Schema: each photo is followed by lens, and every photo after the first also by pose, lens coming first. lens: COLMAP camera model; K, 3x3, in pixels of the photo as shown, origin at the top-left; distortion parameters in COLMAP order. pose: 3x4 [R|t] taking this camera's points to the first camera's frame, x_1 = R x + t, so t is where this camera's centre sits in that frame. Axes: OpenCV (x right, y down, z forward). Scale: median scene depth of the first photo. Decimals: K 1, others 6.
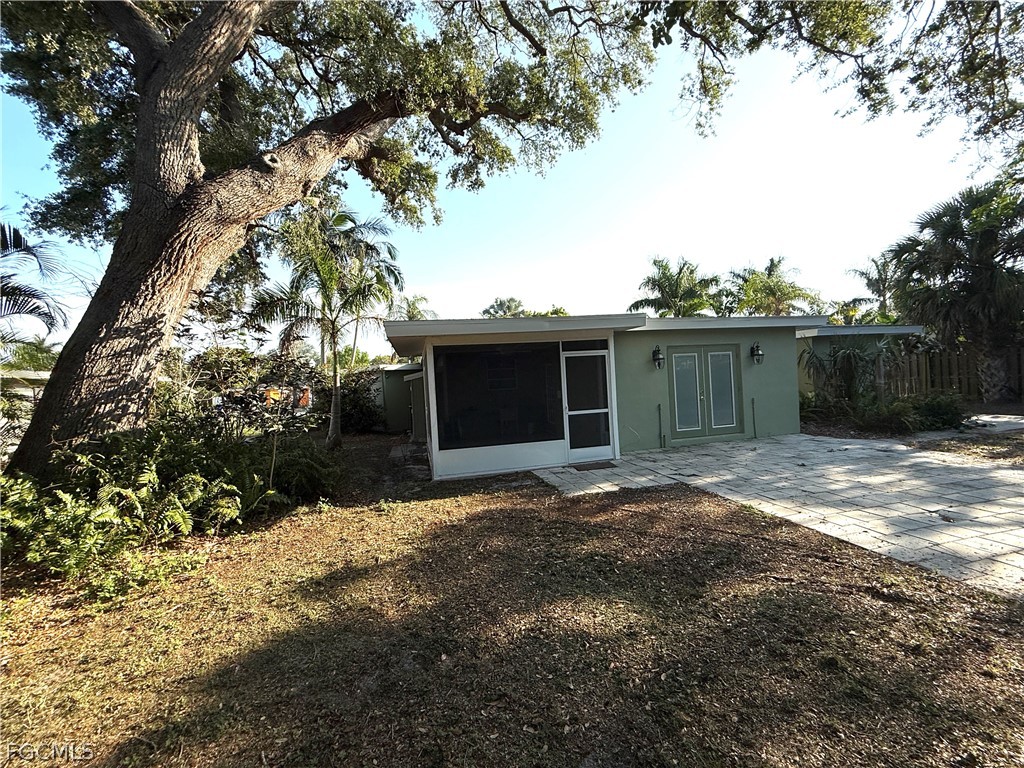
lens RADIAL K [[406.5, 0, 512.2], [0, 406.5, 383.1], [0, 0, 1]] dist [-0.000439, 0.000183]
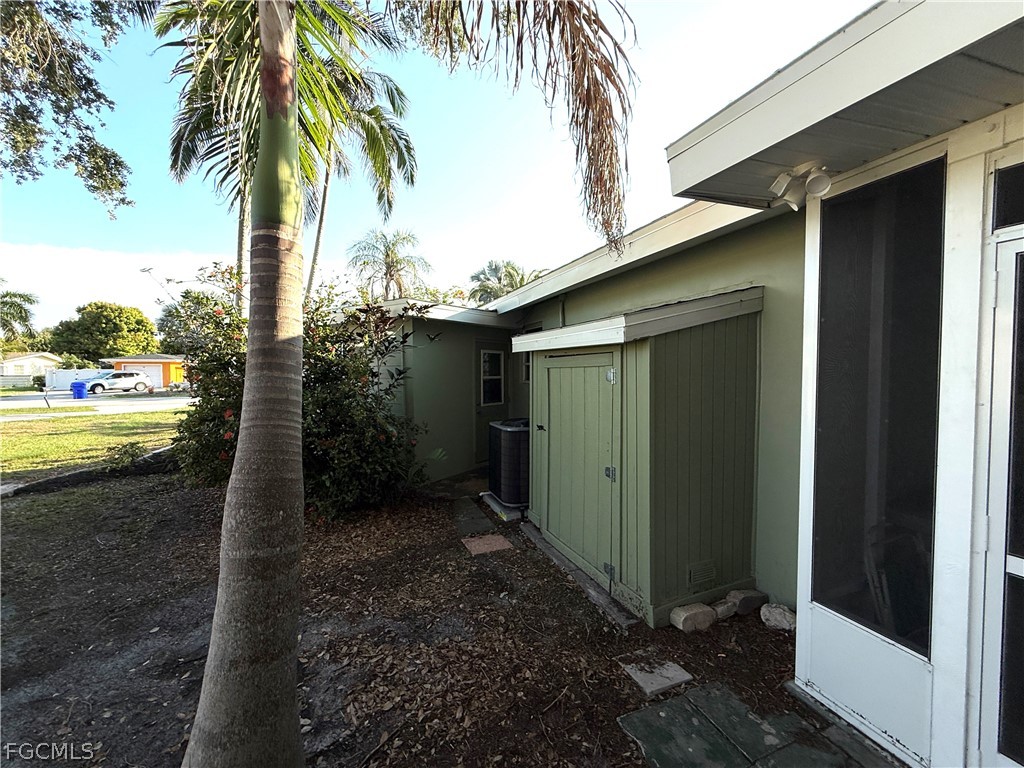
lens RADIAL K [[406.5, 0, 511.9], [0, 406.5, 383.6], [0, 0, 1]] dist [-0.000439, 0.000183]
pose [[0.990140, 0.044223, 0.132920, -0.204812], [-0.048745, 0.998331, 0.030959, 0.005990], [-0.131330, -0.037133, 0.990643, 0.468869]]
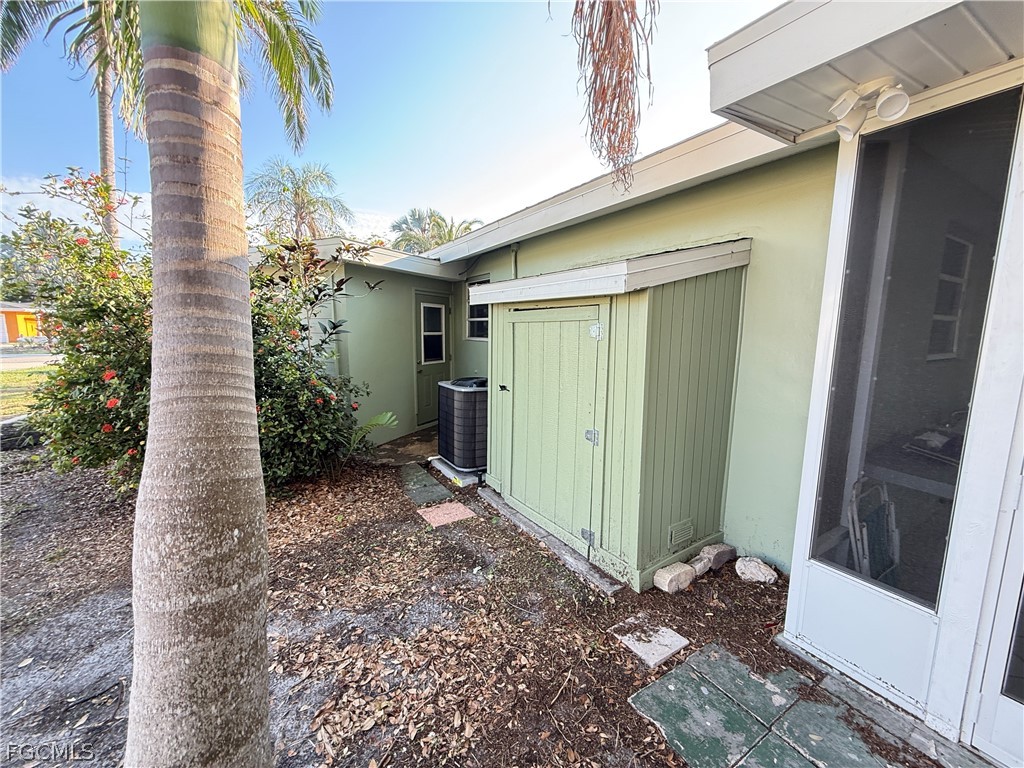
lens RADIAL K [[406.5, 0, 510.9], [0, 406.5, 383.1], [0, 0, 1]] dist [-0.000439, 0.000183]
pose [[0.950448, 0.020627, 0.310198, -0.214668], [-0.061396, 0.990599, 0.122246, 0.007762], [-0.304760, -0.135234, 0.942779, 0.485452]]
